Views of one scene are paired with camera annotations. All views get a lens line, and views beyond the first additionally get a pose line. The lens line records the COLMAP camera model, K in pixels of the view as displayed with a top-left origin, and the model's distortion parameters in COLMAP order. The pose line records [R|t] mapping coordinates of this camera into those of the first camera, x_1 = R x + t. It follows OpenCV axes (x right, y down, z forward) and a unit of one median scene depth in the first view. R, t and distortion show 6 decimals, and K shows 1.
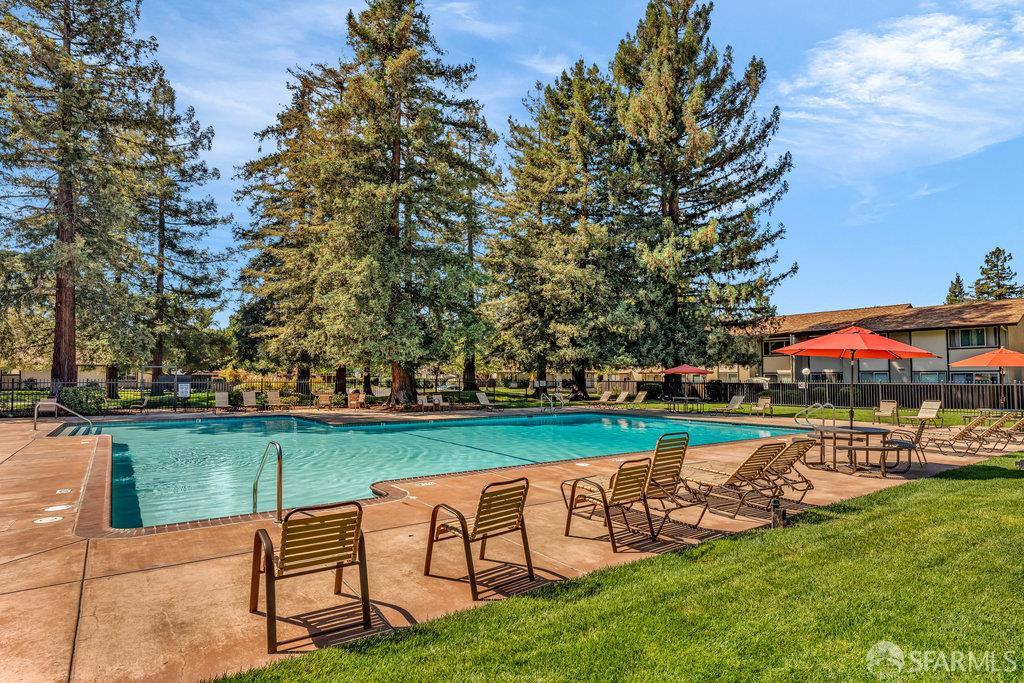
lens RADIAL K [[539.0, 0, 512.0], [0, 539.0, 341.5], [0, 0, 1]] dist [0.001893, -0.000915]
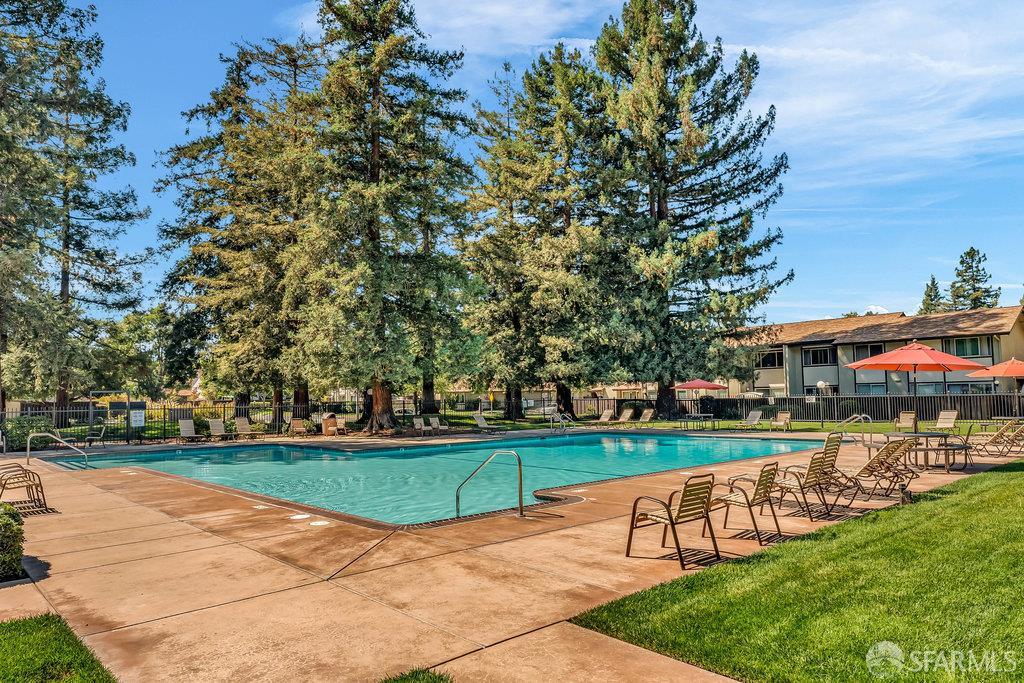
lens RADIAL K [[650.5, 0, 512.0], [0, 650.5, 341.5], [0, 0, 1]] dist [-0.003495, 0.002485]
pose [[0.993070, -0.008731, 0.117200, -0.095476], [0.011031, 0.999759, -0.018996, -0.004005], [-0.117006, 0.020157, 0.992927, -0.067295]]
